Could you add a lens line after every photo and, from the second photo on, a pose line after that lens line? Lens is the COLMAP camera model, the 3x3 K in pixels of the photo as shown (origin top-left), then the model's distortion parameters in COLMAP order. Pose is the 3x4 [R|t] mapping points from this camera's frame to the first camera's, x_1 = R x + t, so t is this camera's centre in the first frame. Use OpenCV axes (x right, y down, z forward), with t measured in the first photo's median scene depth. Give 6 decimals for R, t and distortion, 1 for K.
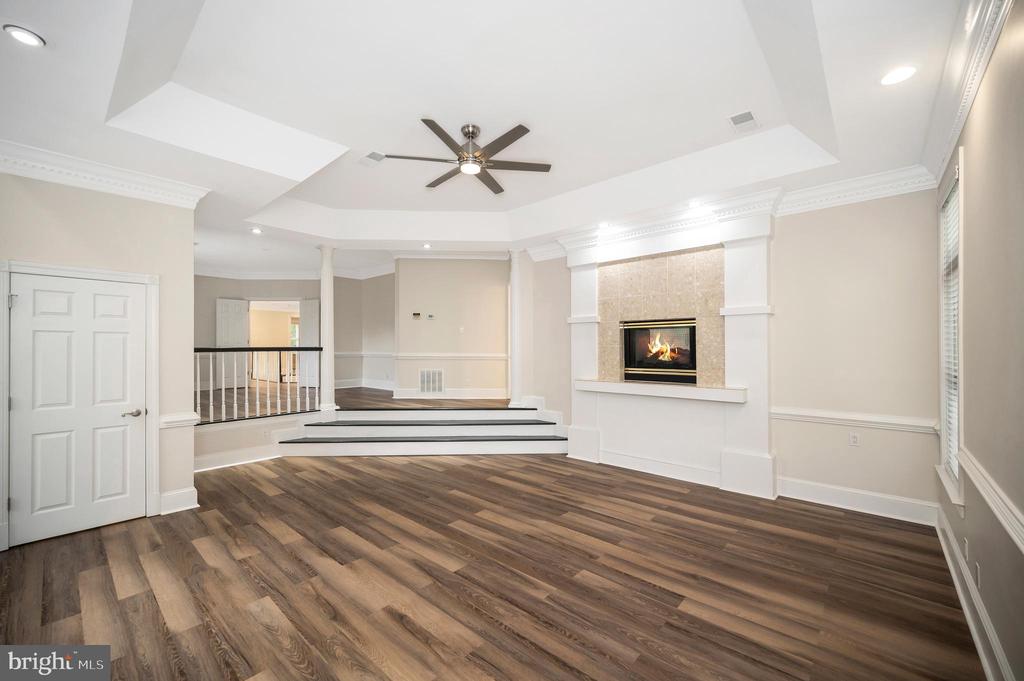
lens RADIAL K [[410.9, 0, 512.2], [0, 410.9, 345.3], [0, 0, 1]] dist [-0.001684, 0.000174]
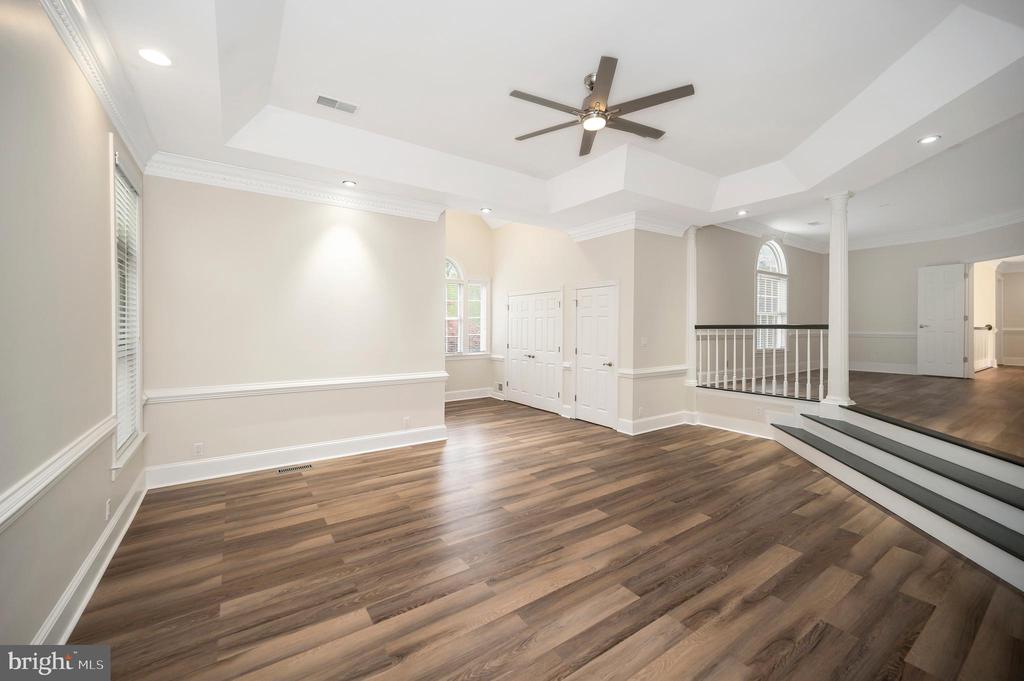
lens RADIAL K [[410.9, 0, 511.4], [0, 410.9, 331.3], [0, 0, 1]] dist [-0.001684, 0.000174]
pose [[-0.234666, 0.010379, -0.972021, 0.869637], [0.006595, 0.999937, 0.009085, 0.014453], [0.972054, -0.004278, -0.234719, 1.104127]]
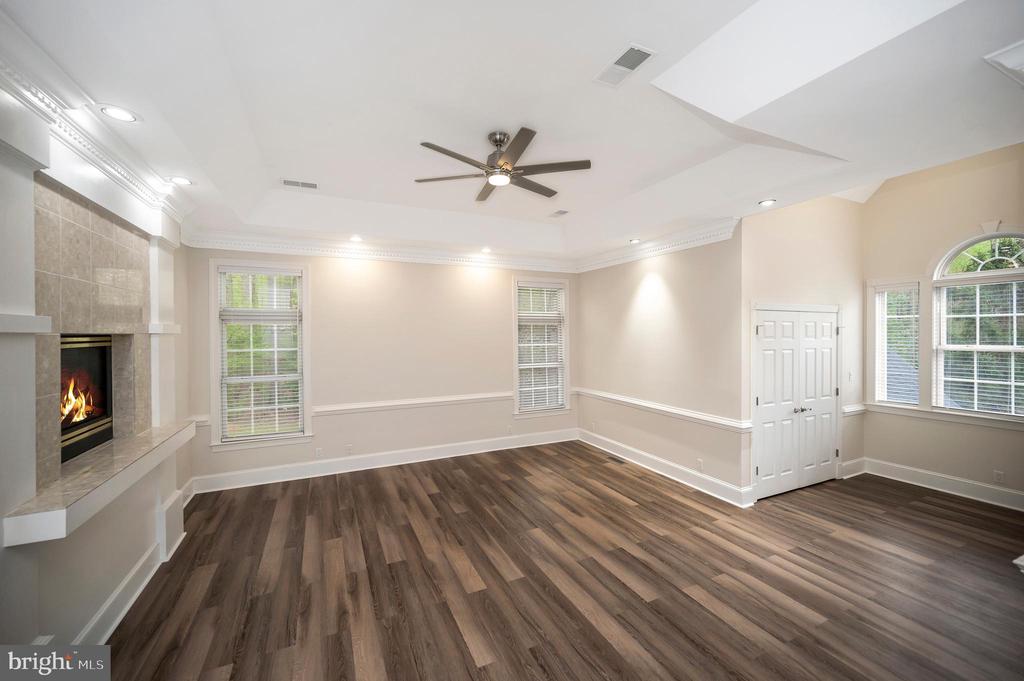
lens RADIAL K [[410.9, 0, 511.1], [0, 410.9, 335.1], [0, 0, 1]] dist [-0.001684, 0.000174]
pose [[-0.919291, 0.003746, 0.393560, -0.514440], [0.005156, 0.999984, 0.002525, -0.093248], [-0.393544, 0.004350, -0.919295, 1.949669]]
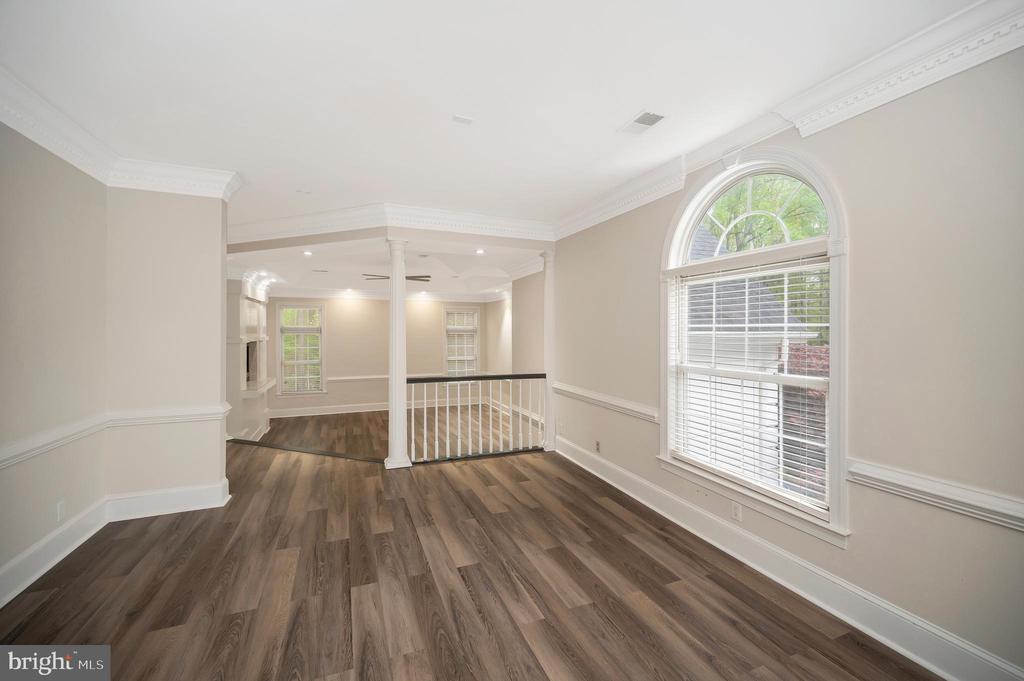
lens RADIAL K [[410.9, 0, 515.1], [0, 410.9, 337.2], [0, 0, 1]] dist [-0.001684, 0.000174]
pose [[-0.903265, -0.004527, 0.429060, -1.764616], [-0.000512, 0.999955, 0.009473, -0.143344], [-0.429084, 0.008337, -0.903226, 2.953806]]
